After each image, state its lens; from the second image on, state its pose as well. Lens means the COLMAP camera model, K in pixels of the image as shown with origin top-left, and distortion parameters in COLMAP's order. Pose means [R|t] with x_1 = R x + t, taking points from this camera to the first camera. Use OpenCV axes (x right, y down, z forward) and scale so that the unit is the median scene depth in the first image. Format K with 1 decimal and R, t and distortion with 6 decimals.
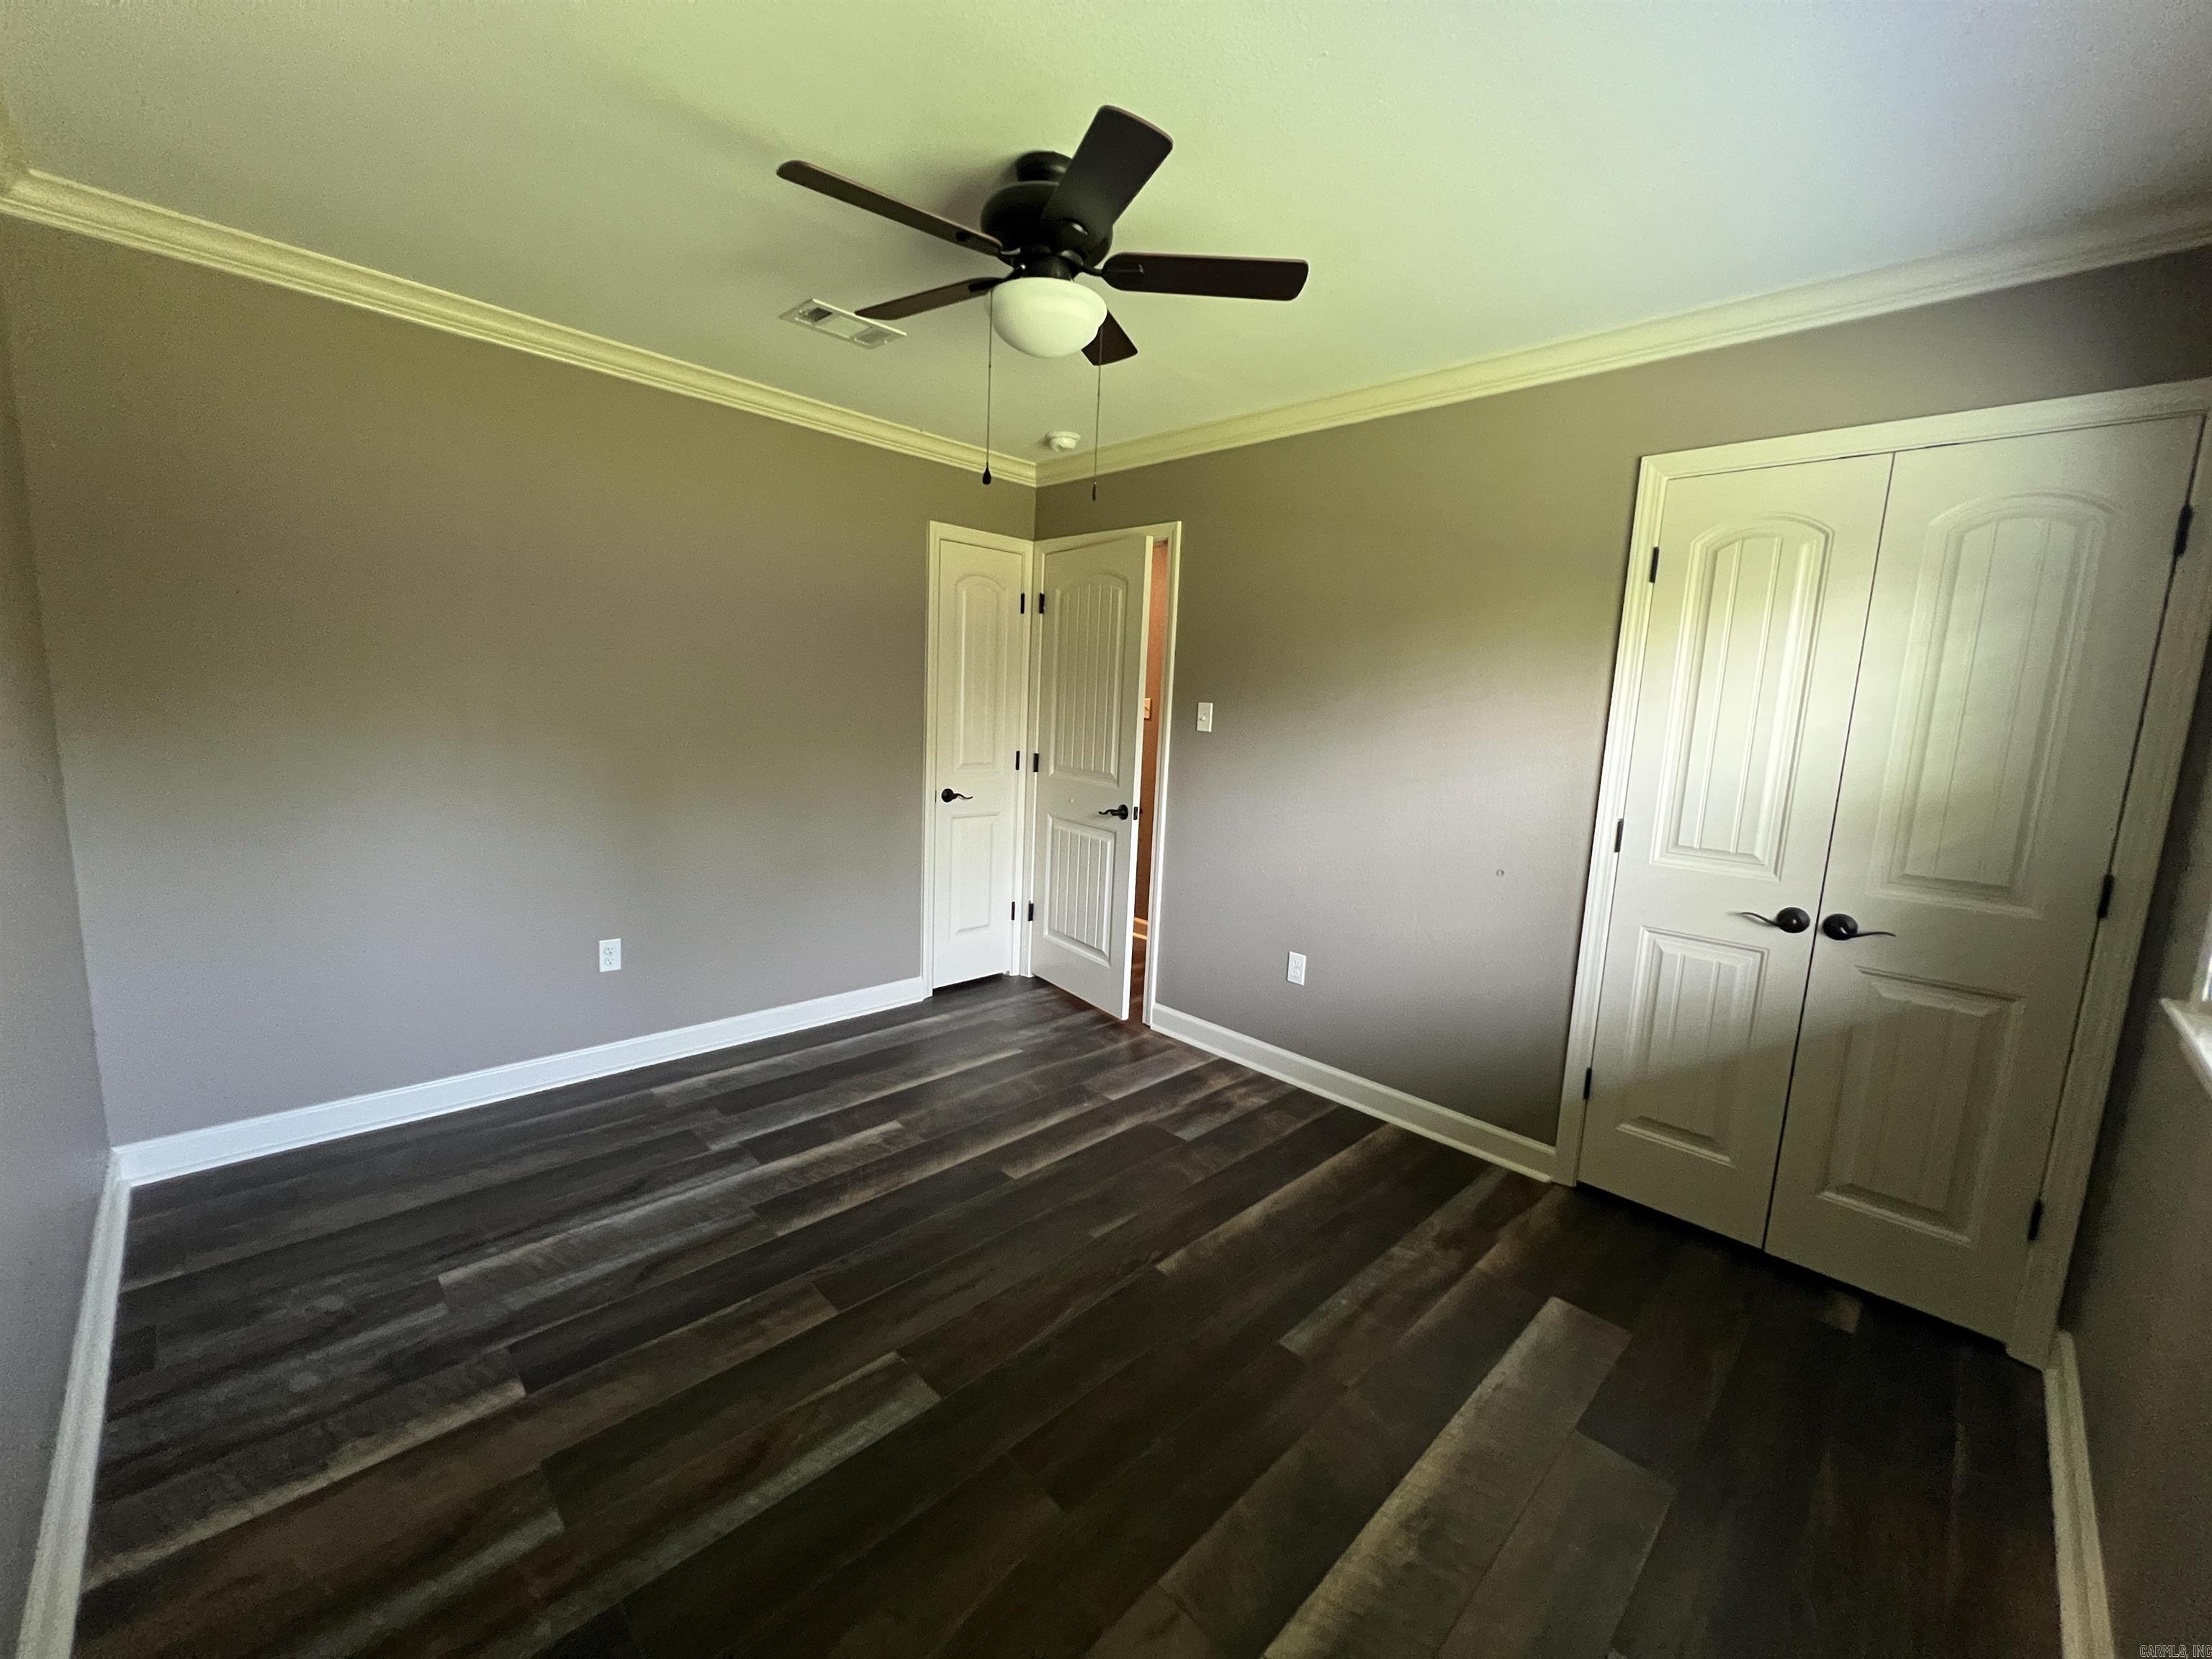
lens RADIAL K [[886.9, 0, 1108.9], [0, 886.9, 827.1], [0, 0, 1]] dist [-0.003984, 0.001376]
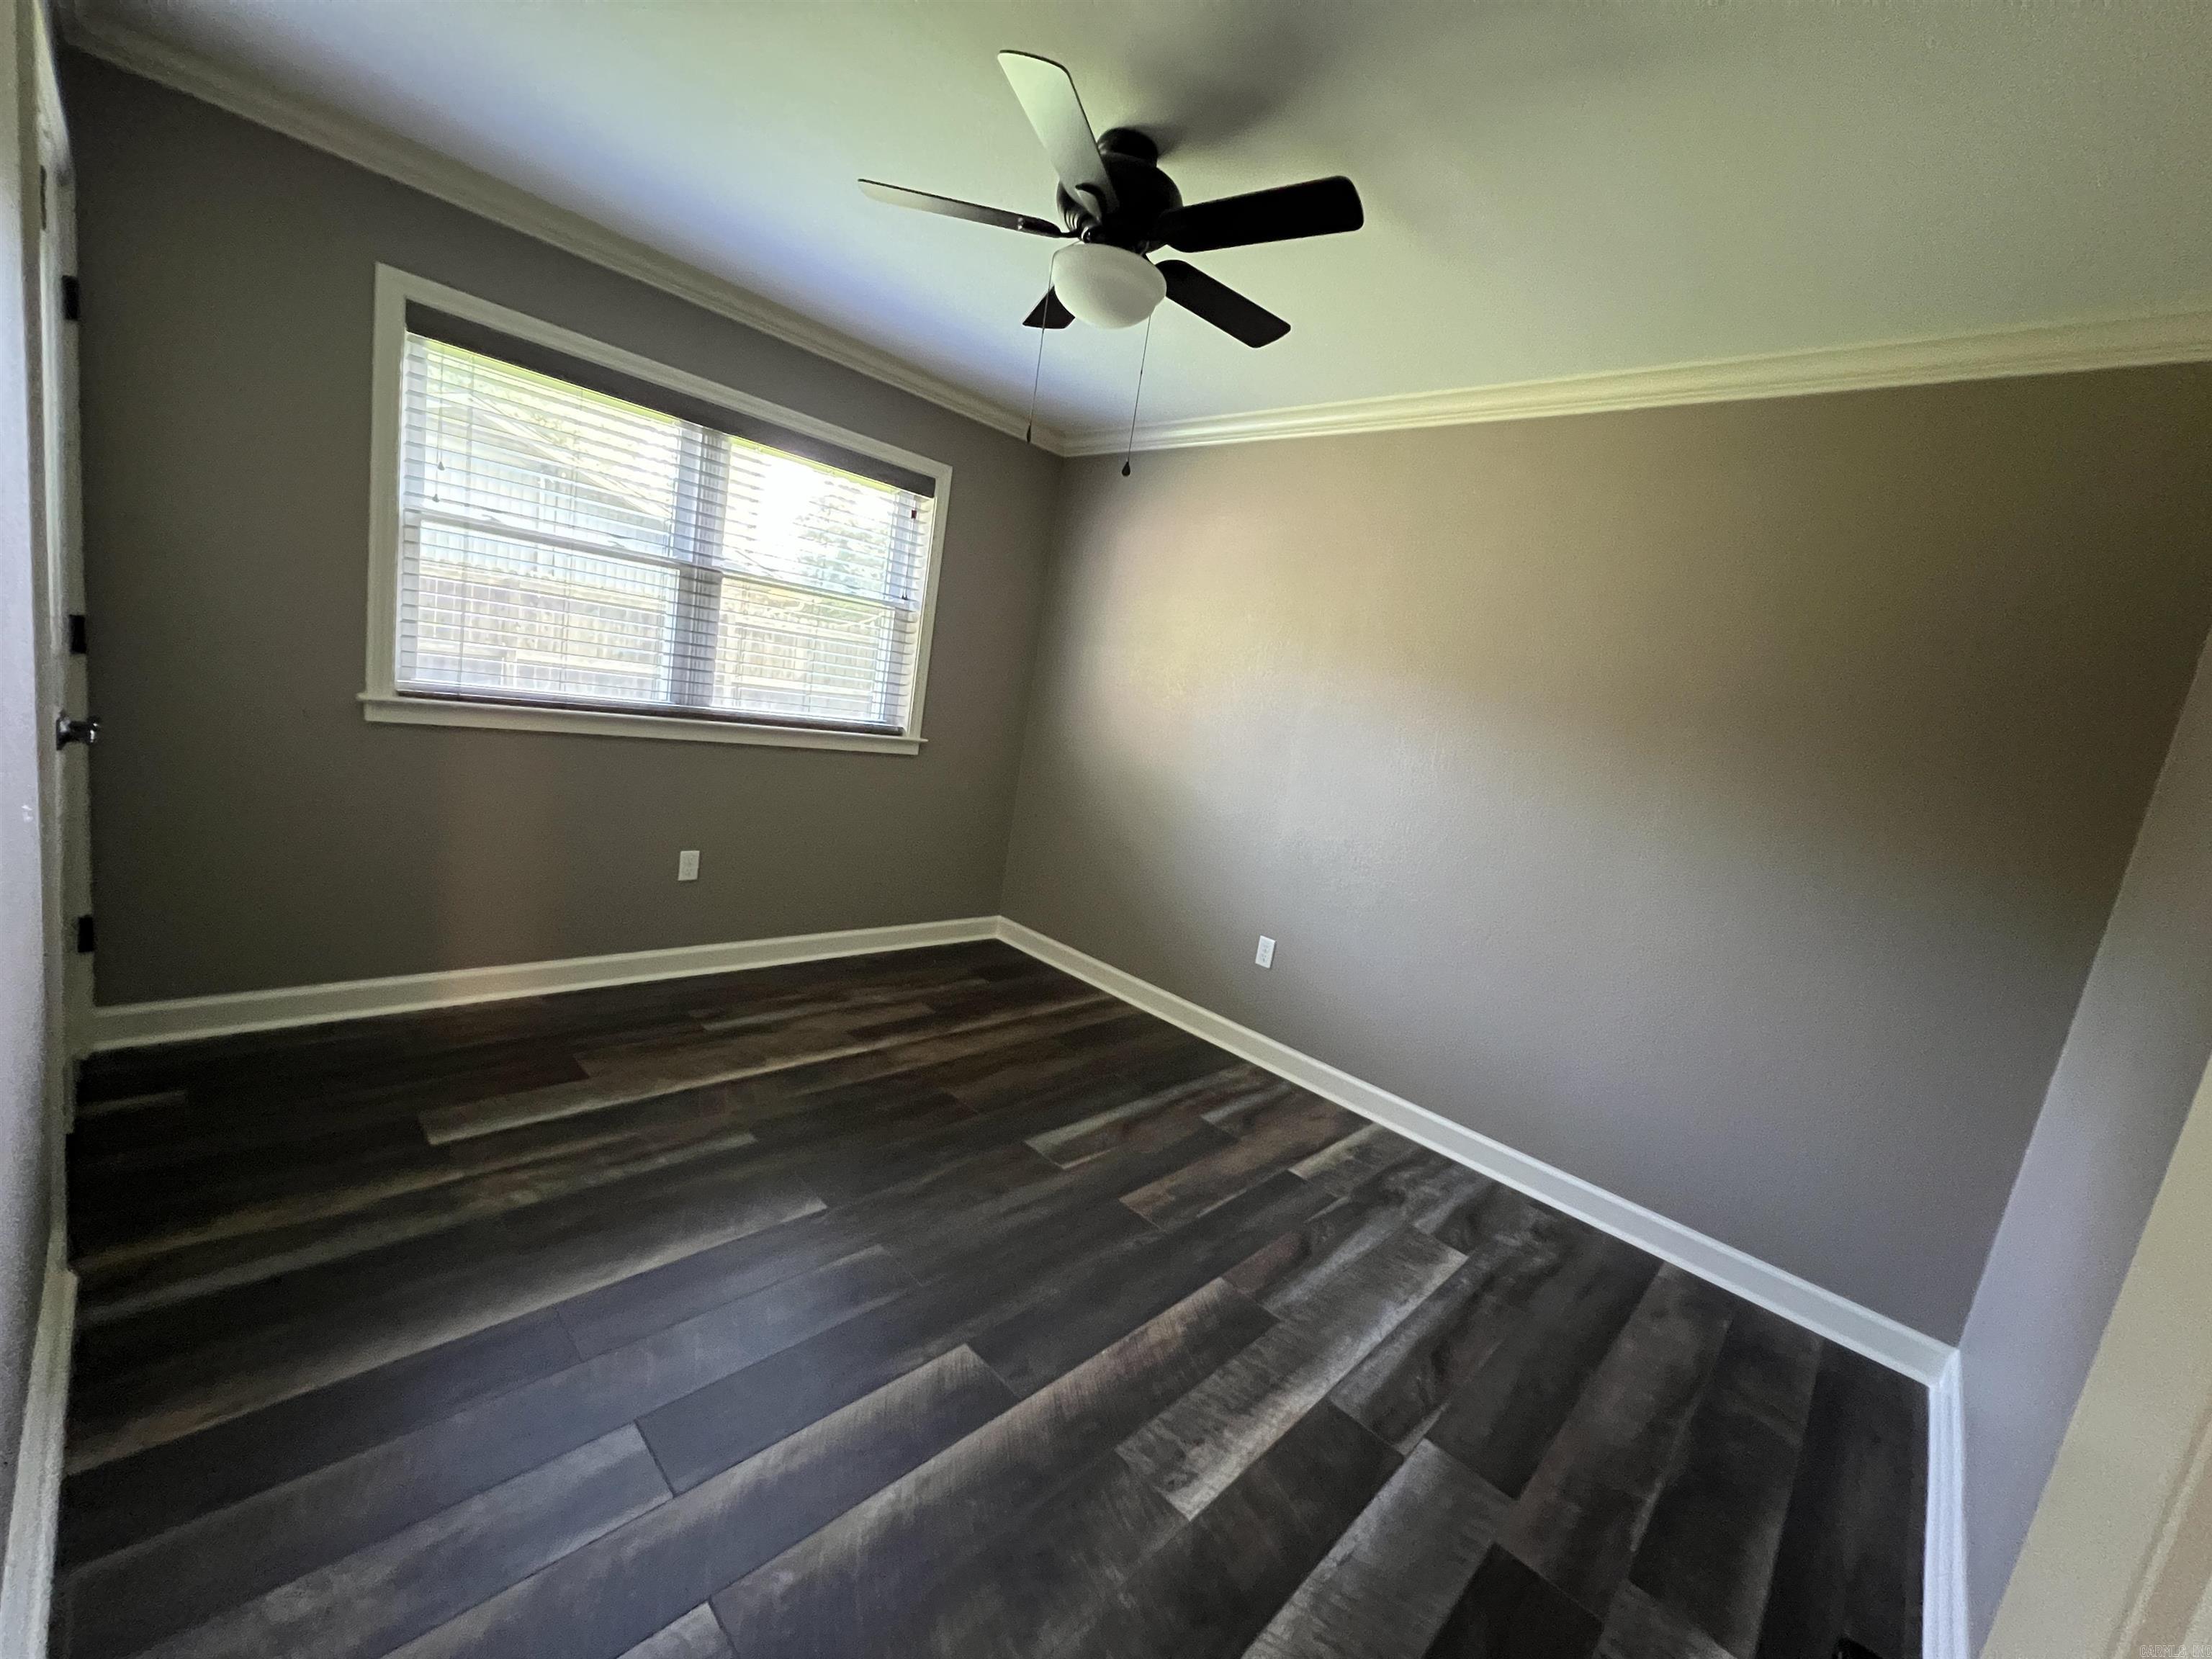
lens RADIAL K [[886.9, 0, 1104.2], [0, 886.9, 830.2], [0, 0, 1]] dist [-0.003984, 0.001376]
pose [[-0.979258, -0.196386, -0.049861, -0.116674], [-0.202295, 0.933750, 0.295275, -0.242186], [-0.011430, 0.299237, -0.954110, 1.811459]]
